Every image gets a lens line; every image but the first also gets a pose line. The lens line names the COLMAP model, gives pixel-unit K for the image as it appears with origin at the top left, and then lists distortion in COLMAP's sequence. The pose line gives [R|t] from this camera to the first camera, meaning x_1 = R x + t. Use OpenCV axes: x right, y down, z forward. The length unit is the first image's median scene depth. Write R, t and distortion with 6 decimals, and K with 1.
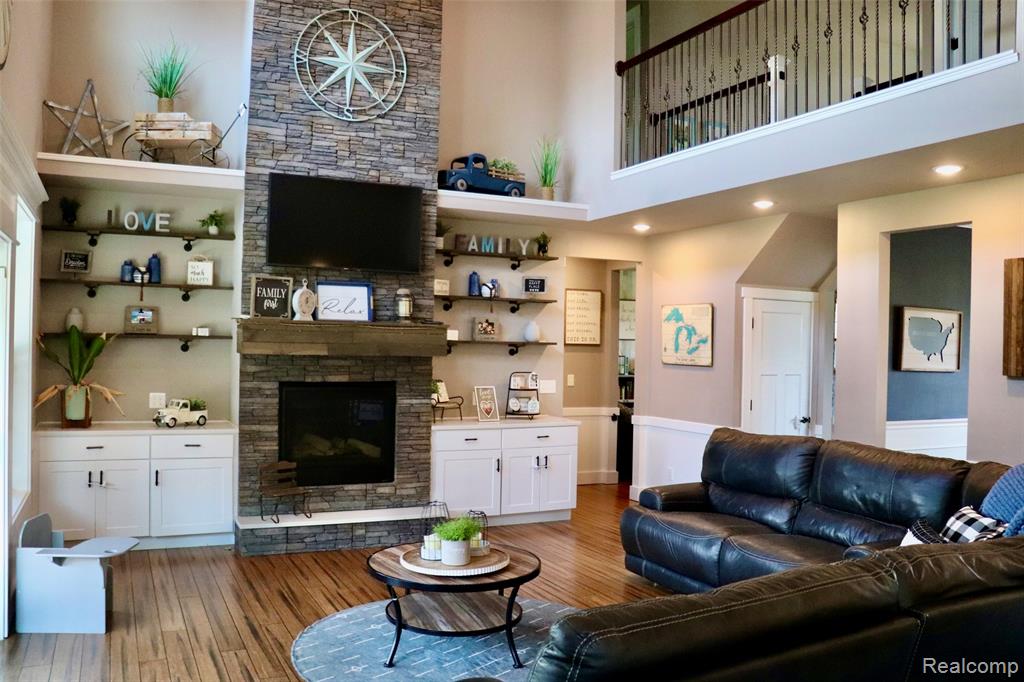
lens RADIAL K [[846.0, 0, 510.3], [0, 846.0, 345.1], [0, 0, 1]] dist [-0.181780, 0.149519]
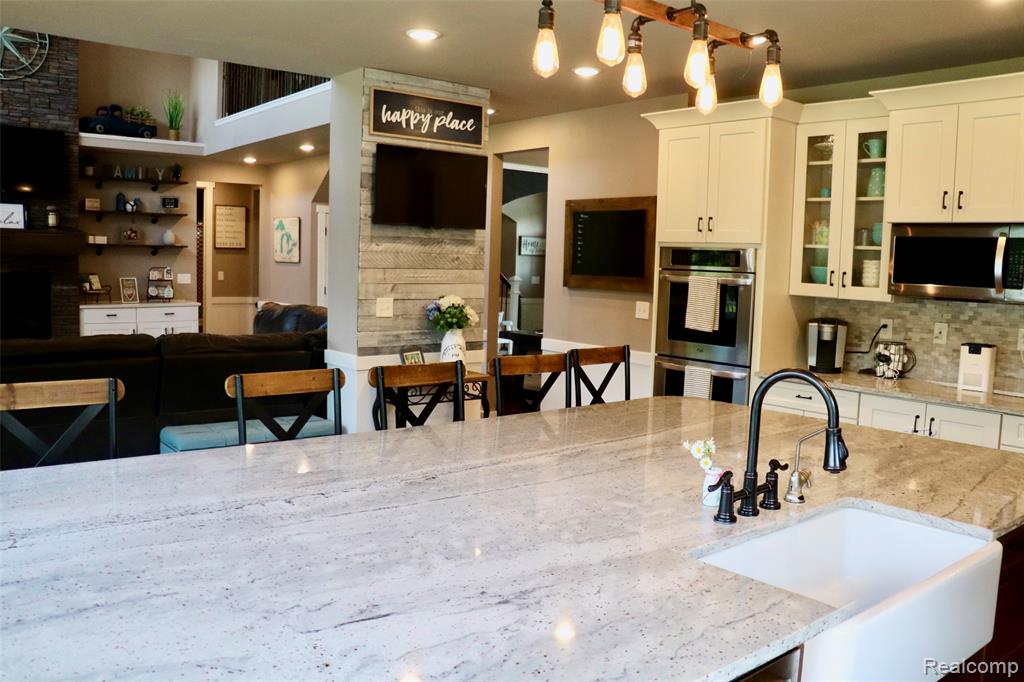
lens RADIAL K [[846.0, 0, 508.3], [0, 846.0, 346.3], [0, 0, 1]] dist [-0.181780, 0.149519]
pose [[0.974117, -0.016089, 0.225473, 0.304863], [-0.007556, 0.994589, 0.103617, 0.019878], [-0.225919, -0.102638, 0.968724, -0.483964]]
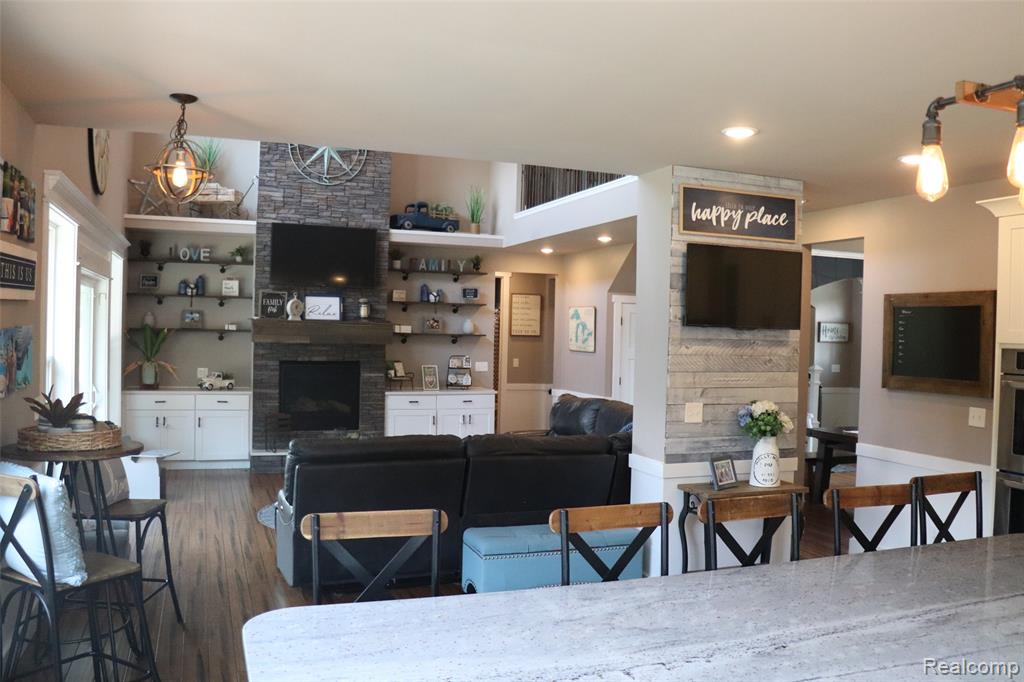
lens RADIAL K [[846.0, 0, 516.2], [0, 846.0, 343.4], [0, 0, 1]] dist [-0.181780, 0.149519]
pose [[0.995637, 0.004241, -0.093212, 0.280096], [-0.003151, 0.999925, 0.011842, -0.006301], [0.093256, -0.011496, 0.995576, -0.446868]]
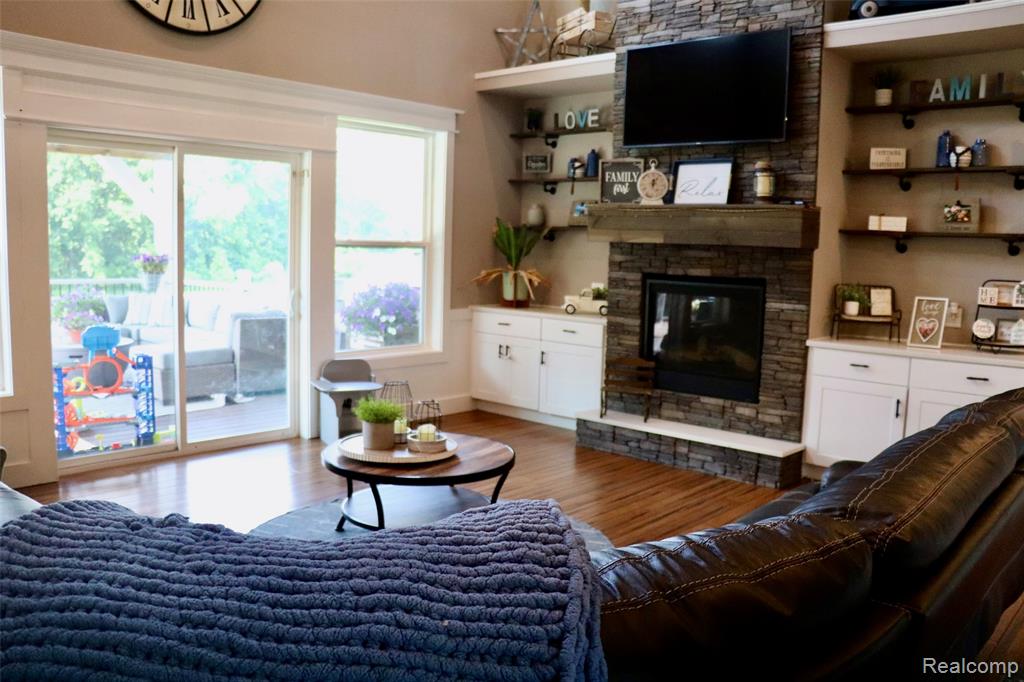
lens RADIAL K [[846.0, 0, 503.3], [0, 846.0, 342.1], [0, 0, 1]] dist [-0.181780, 0.149519]
pose [[0.371394, 0.094772, -0.923626, 0.520271], [-0.022426, 0.995402, 0.093120, 0.035563], [0.928204, -0.013871, 0.371812, 0.488238]]
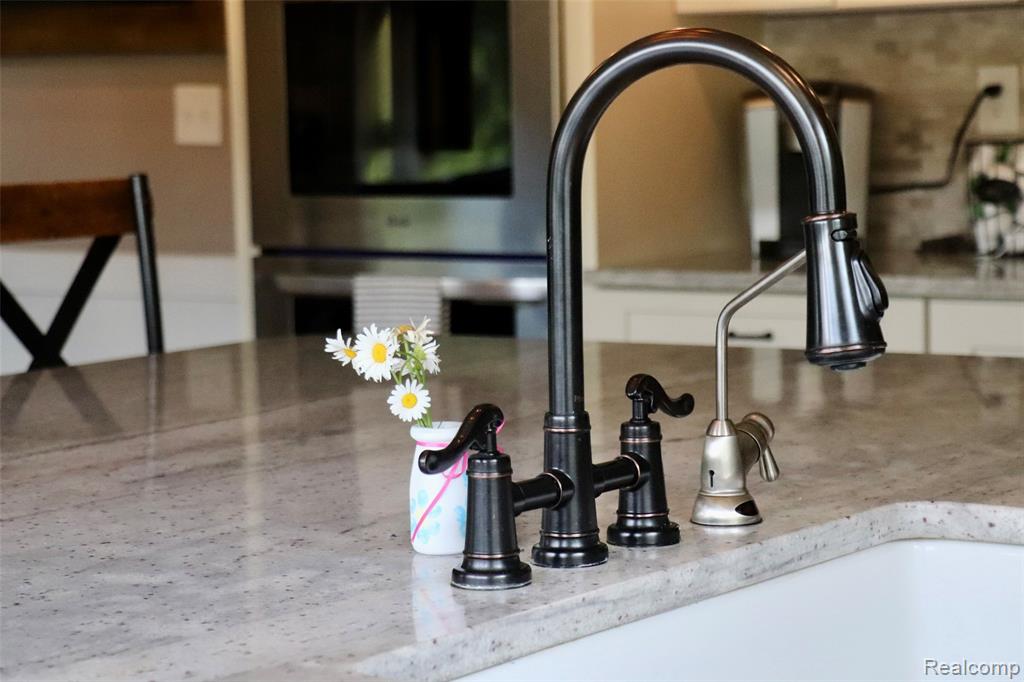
lens RADIAL K [[2766.5, 0, 516.3], [0, 2766.5, 343.1], [0, 0, 1]] dist [0.522028, 0.000000]
pose [[0.880534, -0.088531, 0.465641, 0.320088], [0.046168, 0.993750, 0.101634, 0.063364], [-0.471728, -0.067994, 0.879118, -0.467549]]
